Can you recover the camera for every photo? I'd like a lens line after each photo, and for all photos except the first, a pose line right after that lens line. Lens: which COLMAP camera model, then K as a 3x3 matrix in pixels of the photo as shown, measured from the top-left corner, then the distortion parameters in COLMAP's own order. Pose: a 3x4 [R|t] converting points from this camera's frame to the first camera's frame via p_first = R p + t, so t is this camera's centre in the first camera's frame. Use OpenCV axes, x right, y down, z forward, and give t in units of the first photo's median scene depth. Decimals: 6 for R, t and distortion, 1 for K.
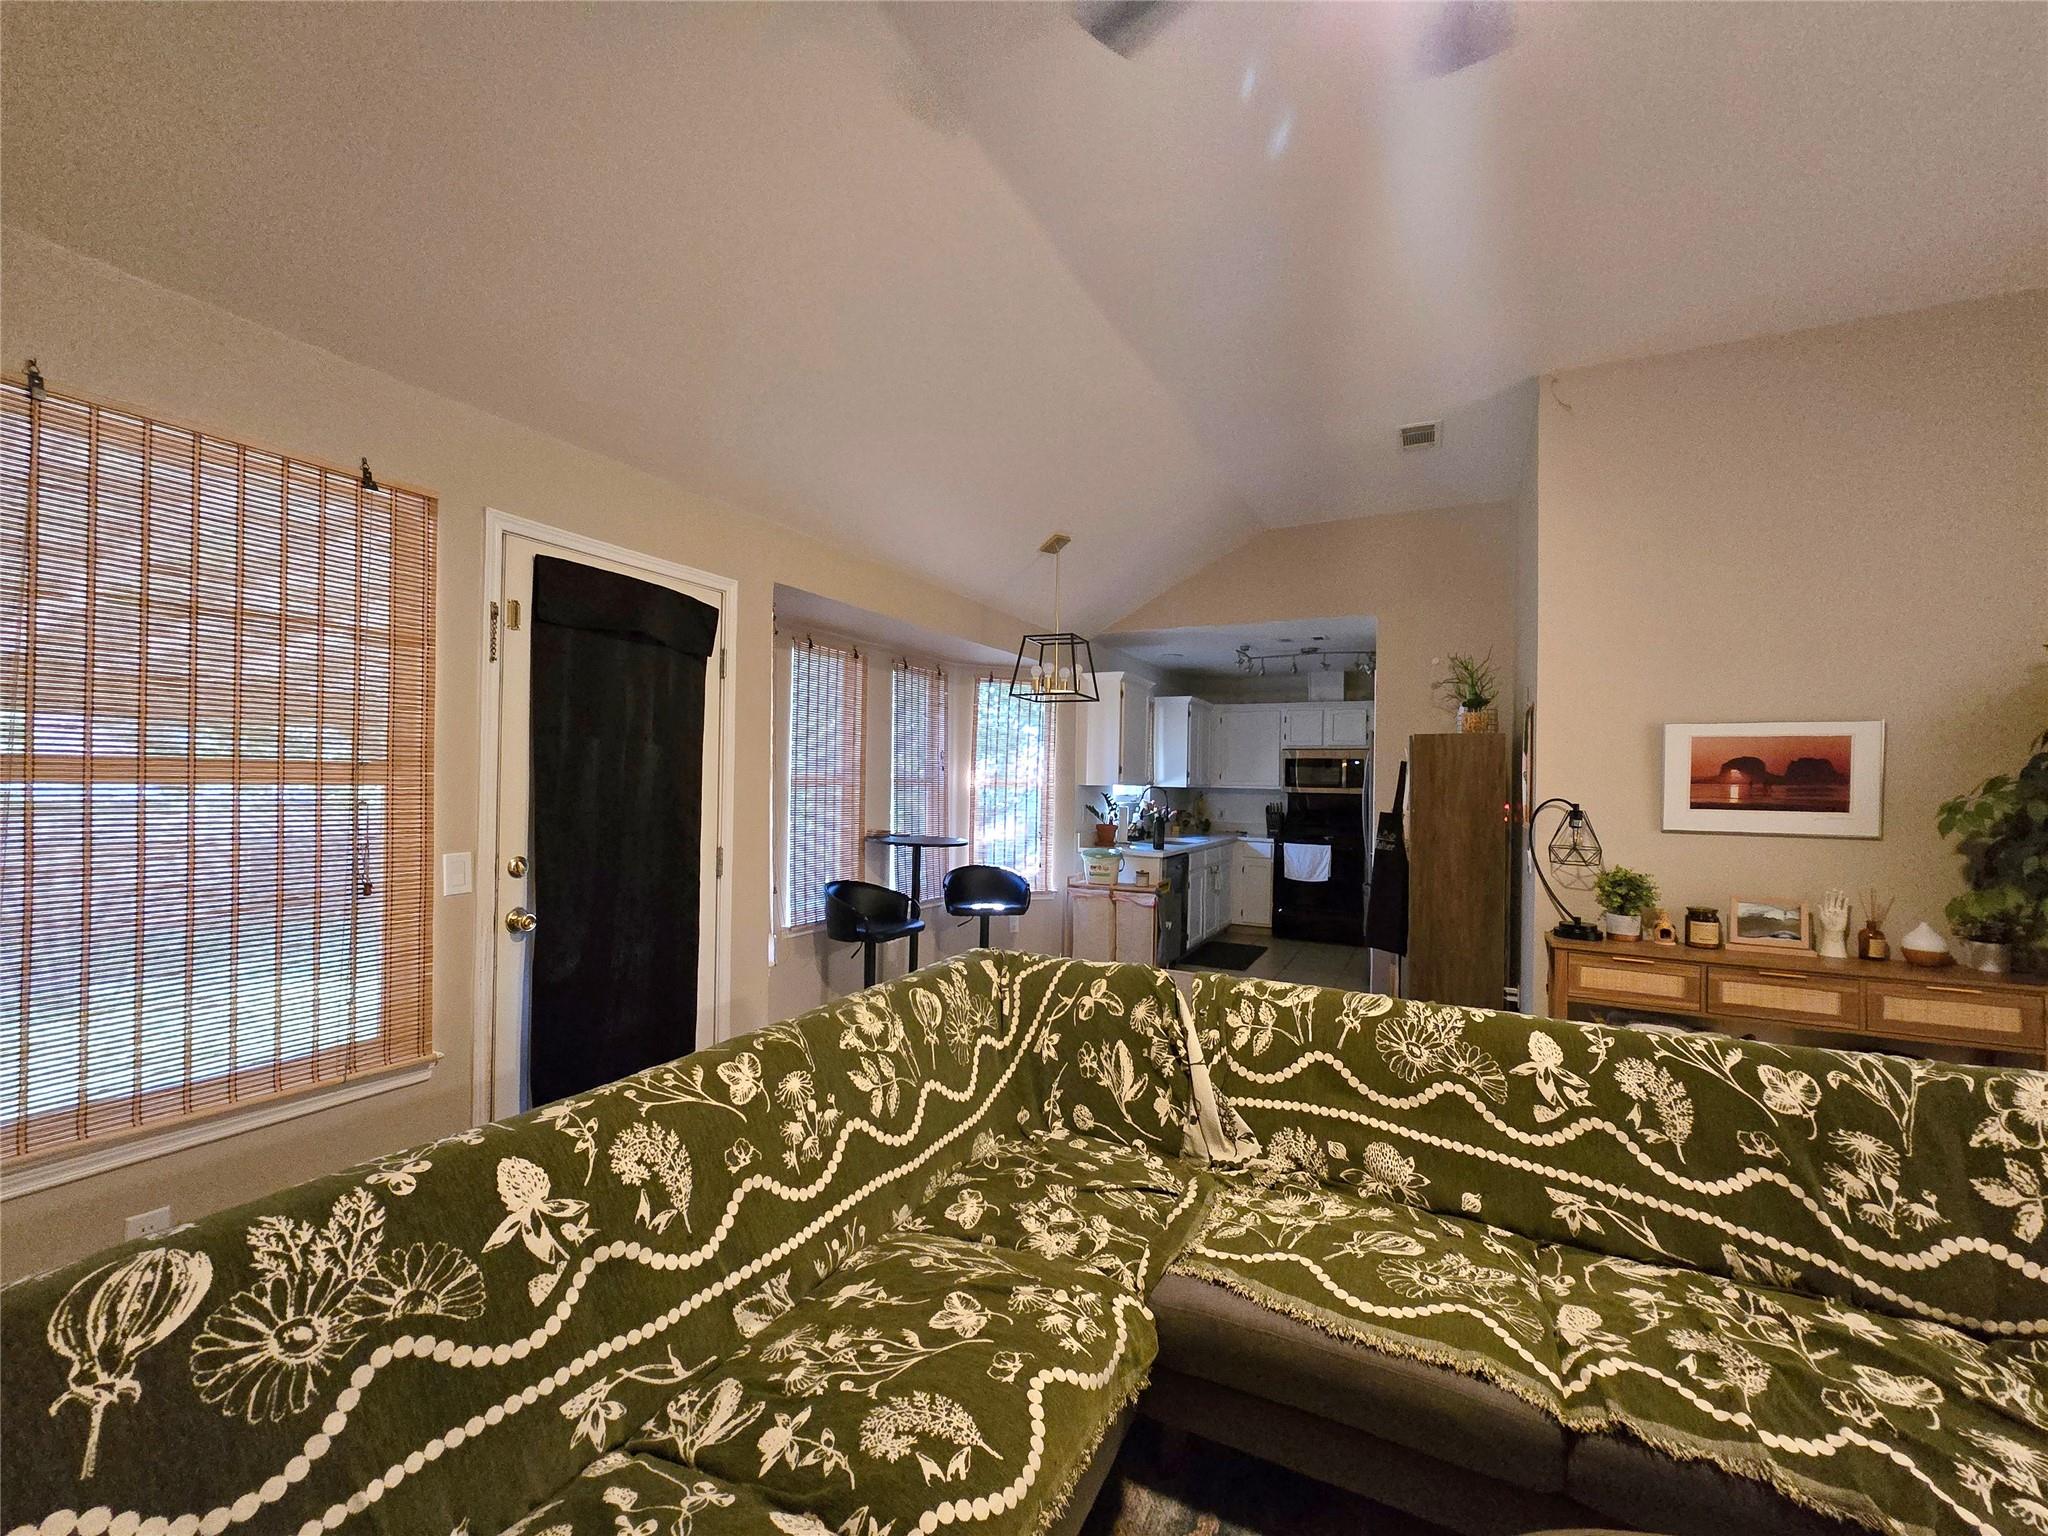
lens RADIAL K [[836.7, 0, 1023.5], [0, 836.7, 773.1], [0, 0, 1]] dist [-0.011575, 0.003725]
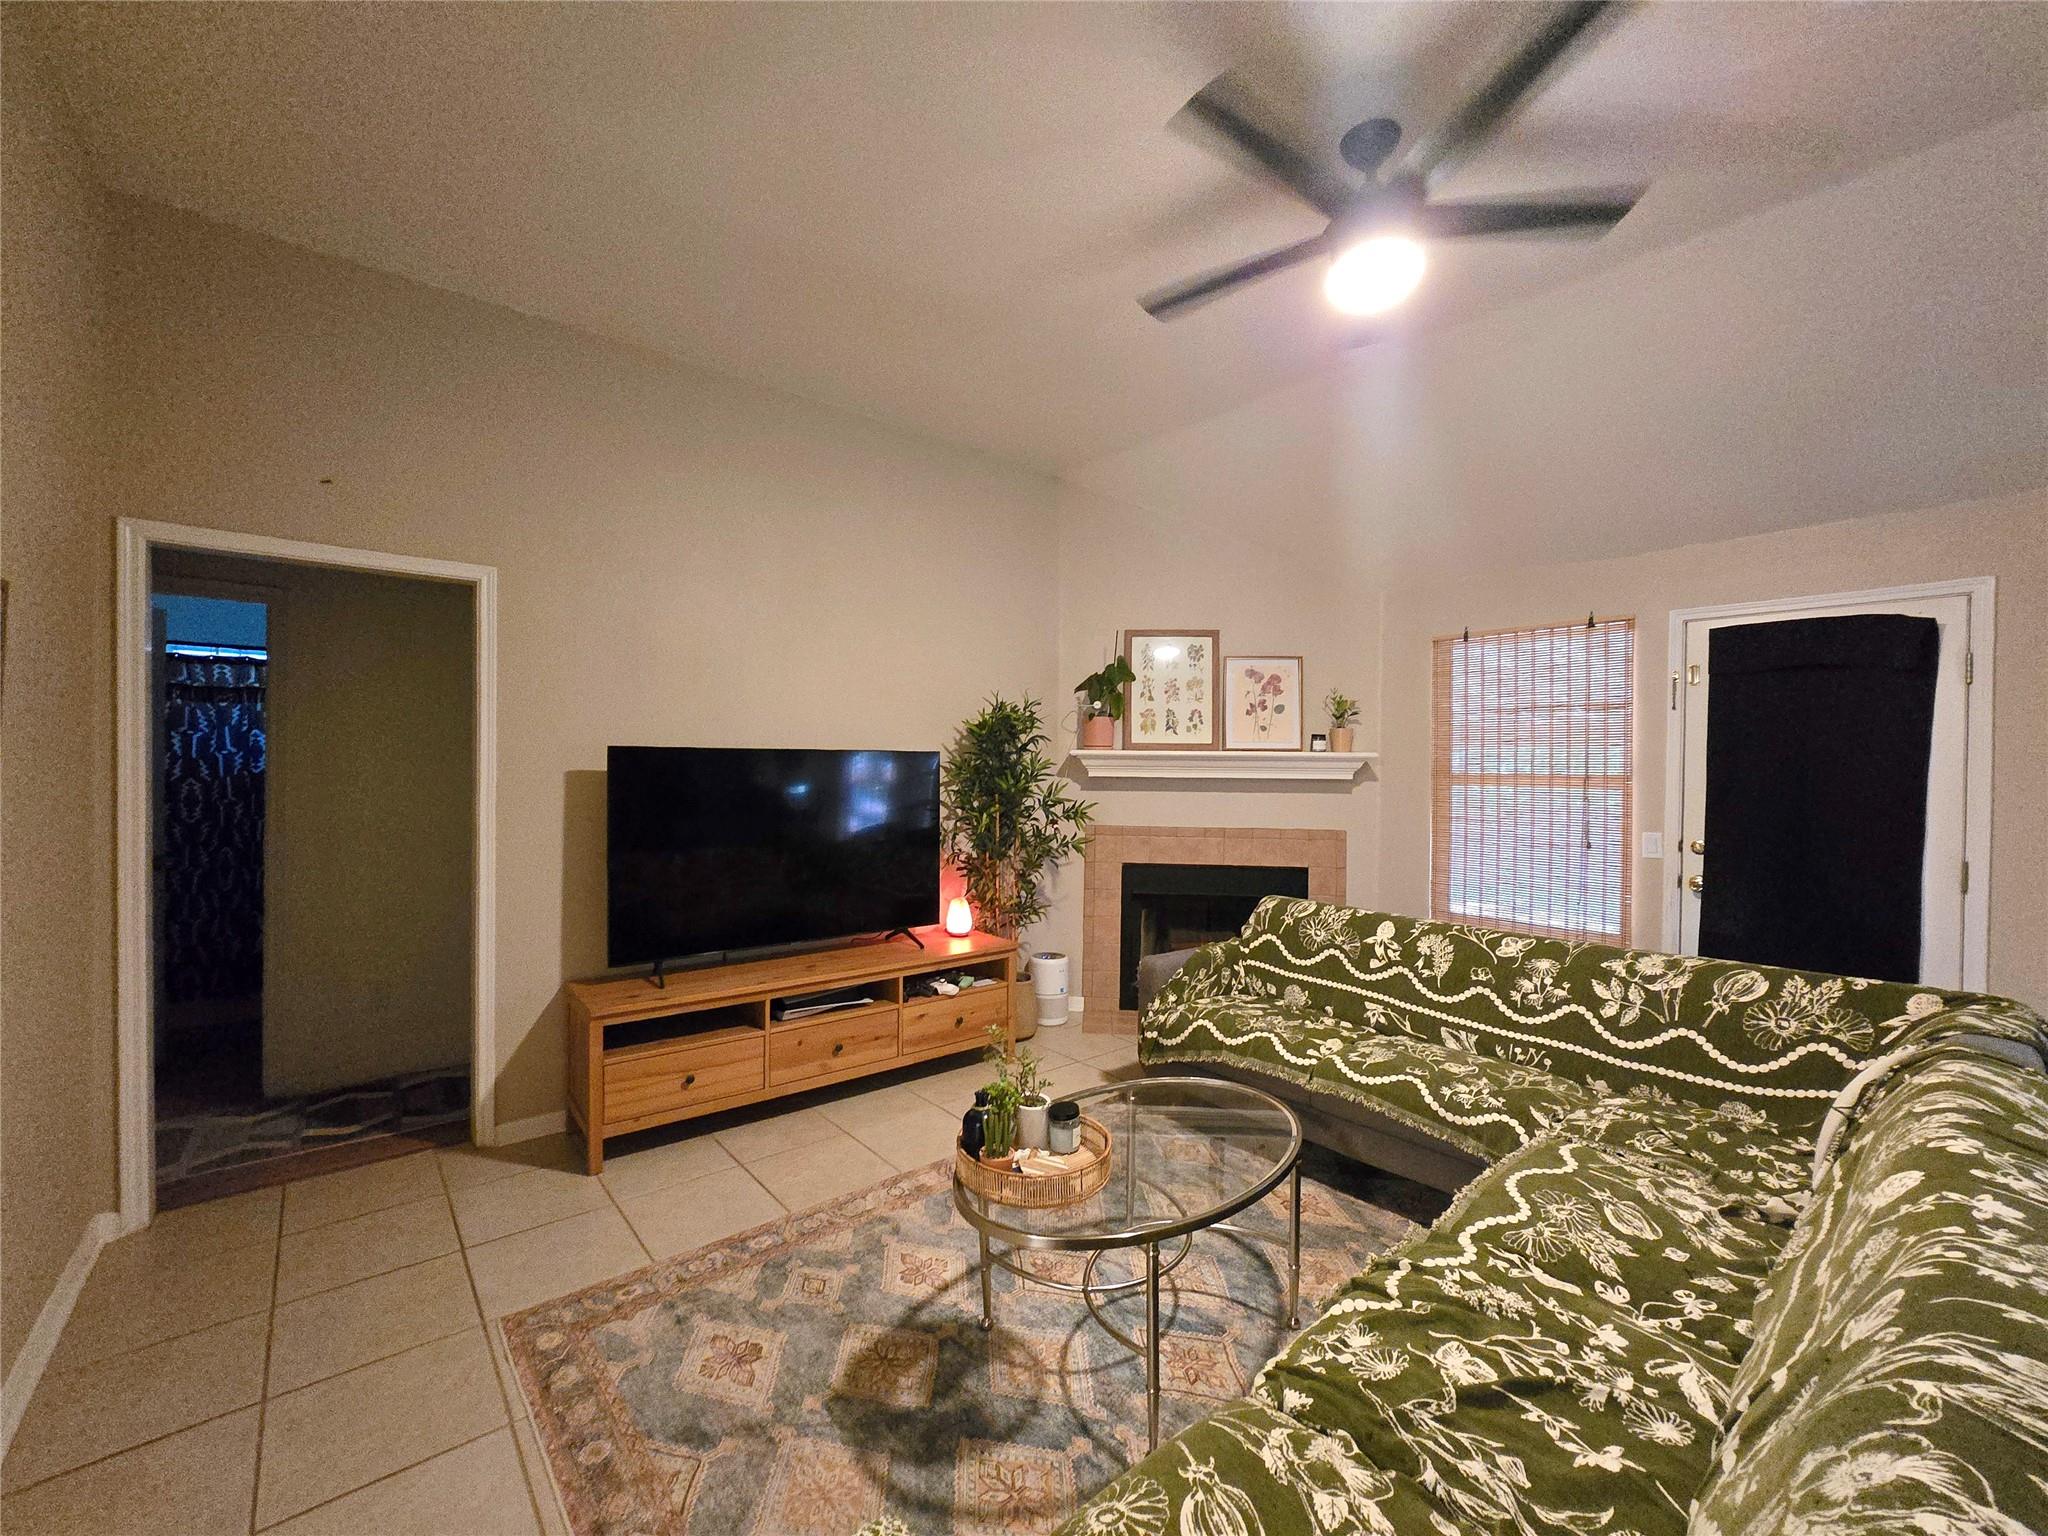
lens RADIAL K [[836.7, 0, 1025.2], [0, 836.7, 775.7], [0, 0, 1]] dist [-0.011575, 0.003725]
pose [[-0.387038, -0.010188, -0.922008, 1.987411], [-0.007803, 0.999939, -0.007774, 0.013129], [0.922031, 0.004186, -0.387094, 0.802107]]
